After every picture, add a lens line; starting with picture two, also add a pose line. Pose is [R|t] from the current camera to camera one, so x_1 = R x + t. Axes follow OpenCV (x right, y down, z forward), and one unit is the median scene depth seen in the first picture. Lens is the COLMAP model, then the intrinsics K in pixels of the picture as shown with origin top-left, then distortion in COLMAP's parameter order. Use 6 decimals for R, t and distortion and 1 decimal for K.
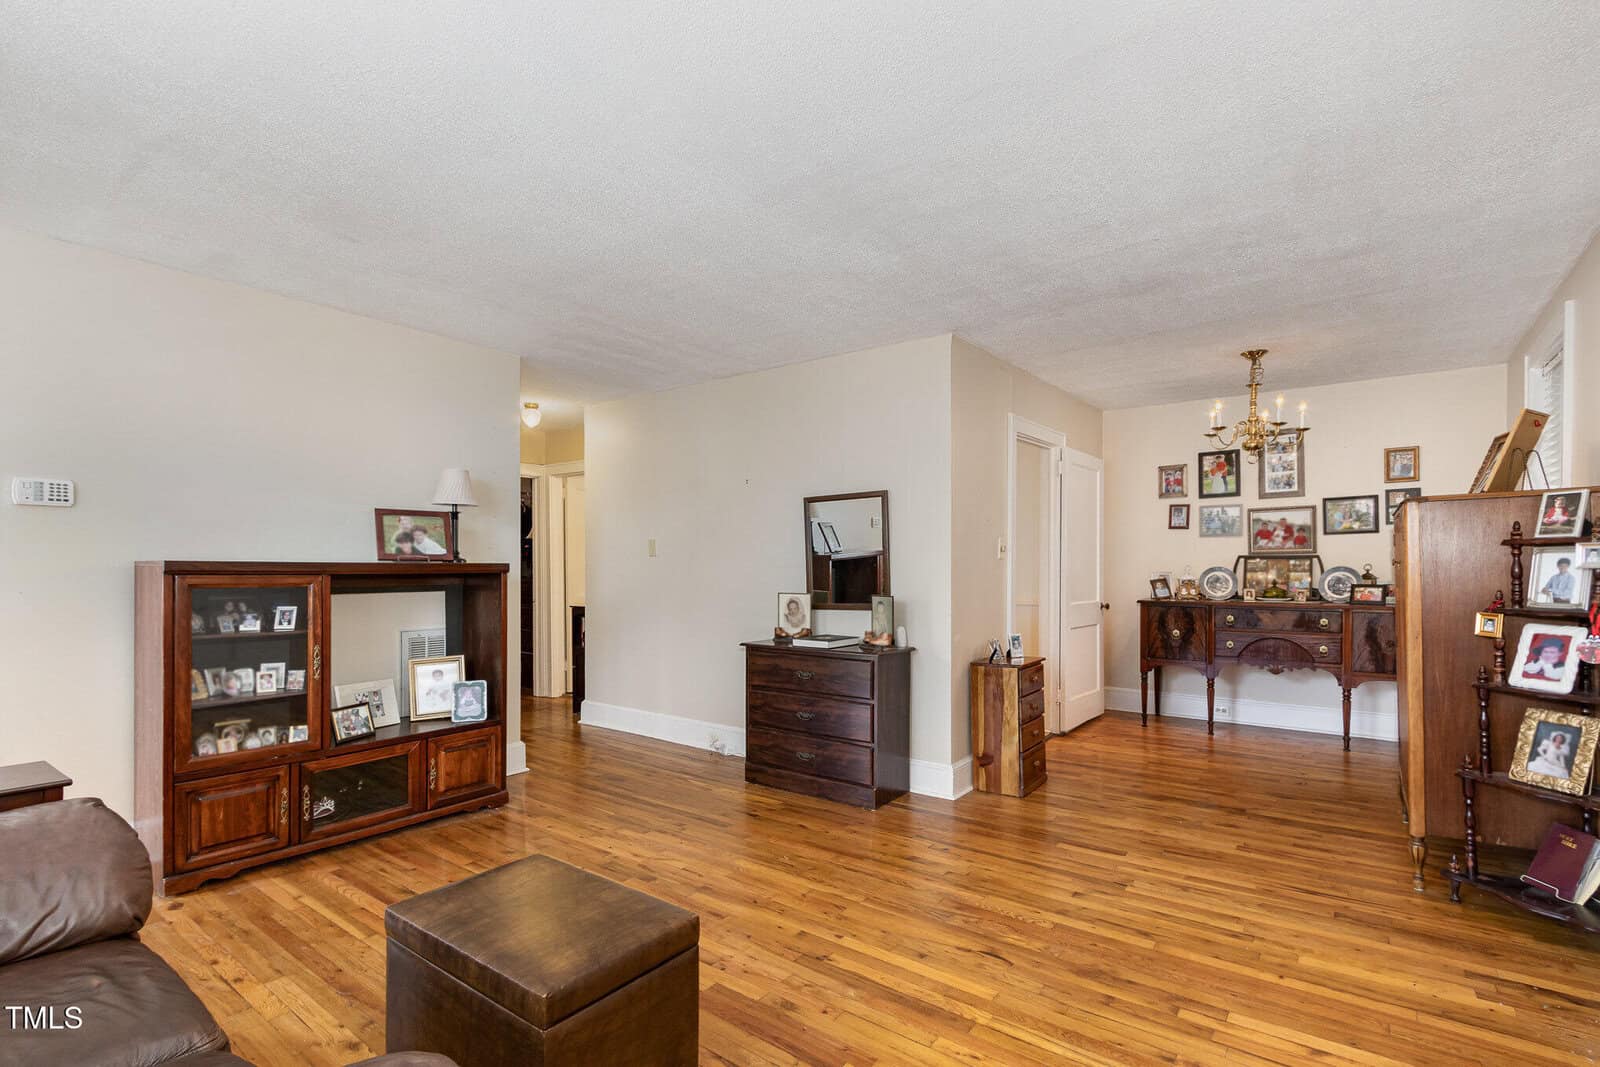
lens RADIAL K [[744.5, 0, 802.1], [0, 744.5, 554.9], [0, 0, 1]] dist [-0.003670, -0.000336]
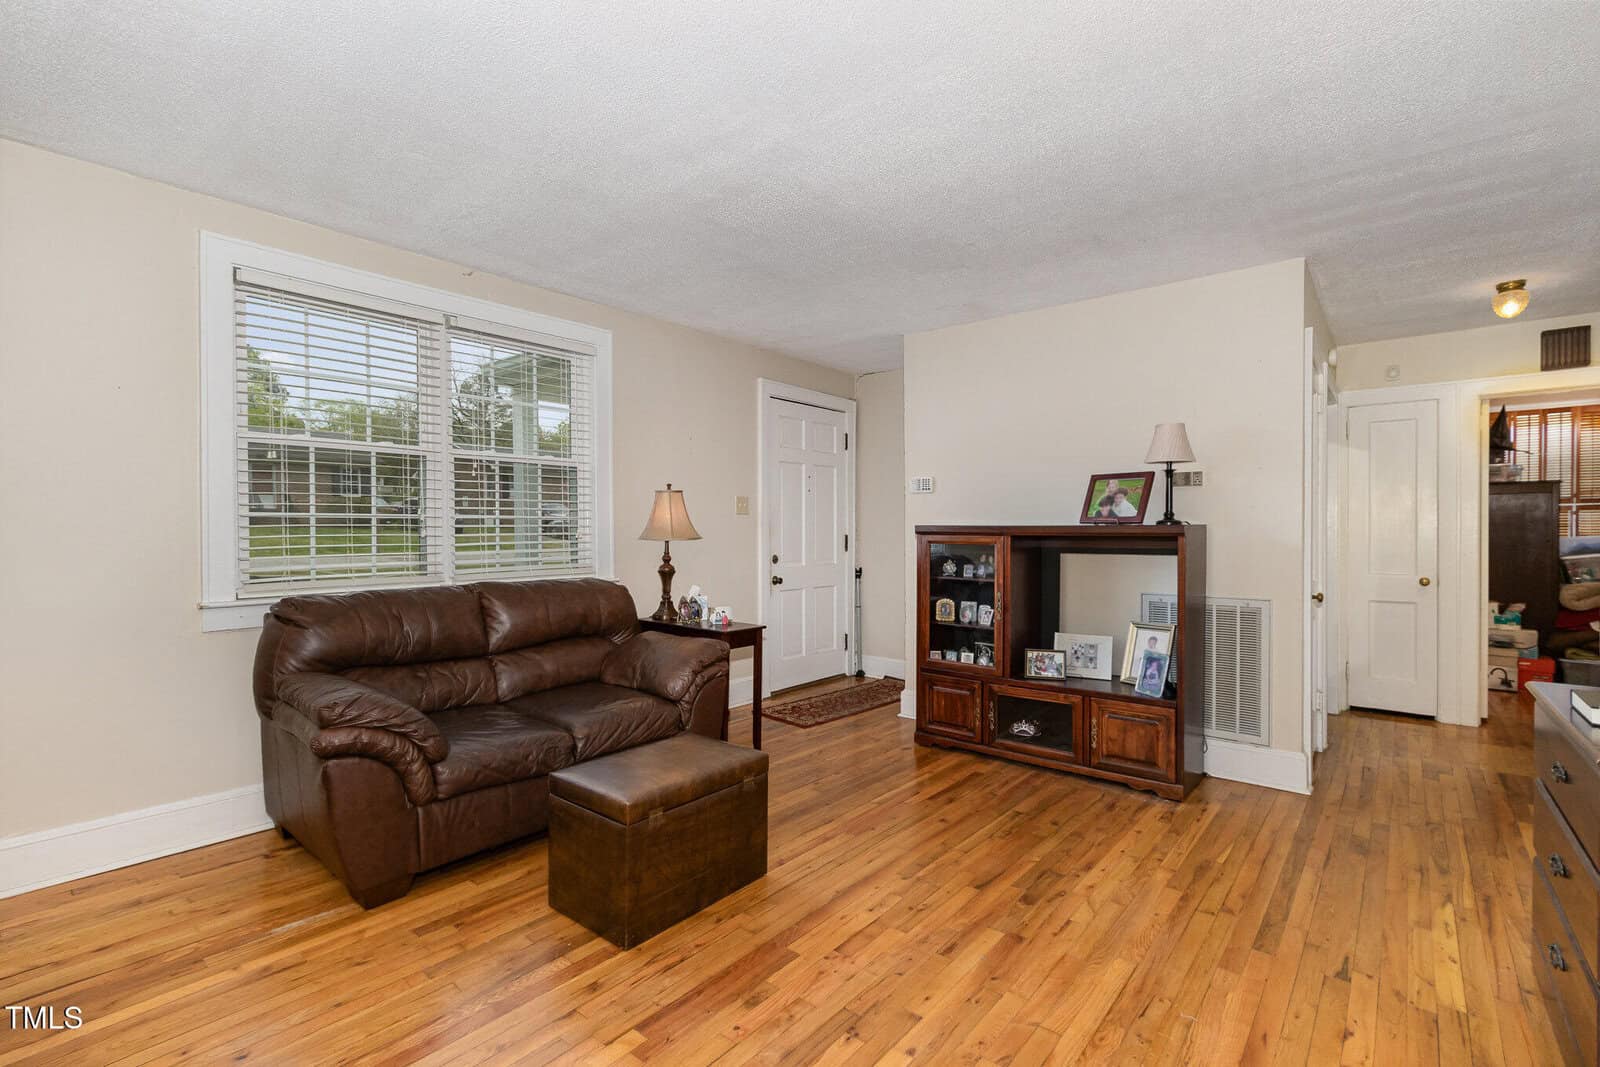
lens RADIAL K [[729.9, 0, 800.0], [0, 729.9, 533.5], [0, 0, 1]] dist [-0.001179, -0.000327]
pose [[-0.051647, 0.004201, -0.998657, 0.394260], [0.013261, 0.999906, 0.003521, 0.010026], [0.998577, -0.013061, -0.051698, 0.497447]]
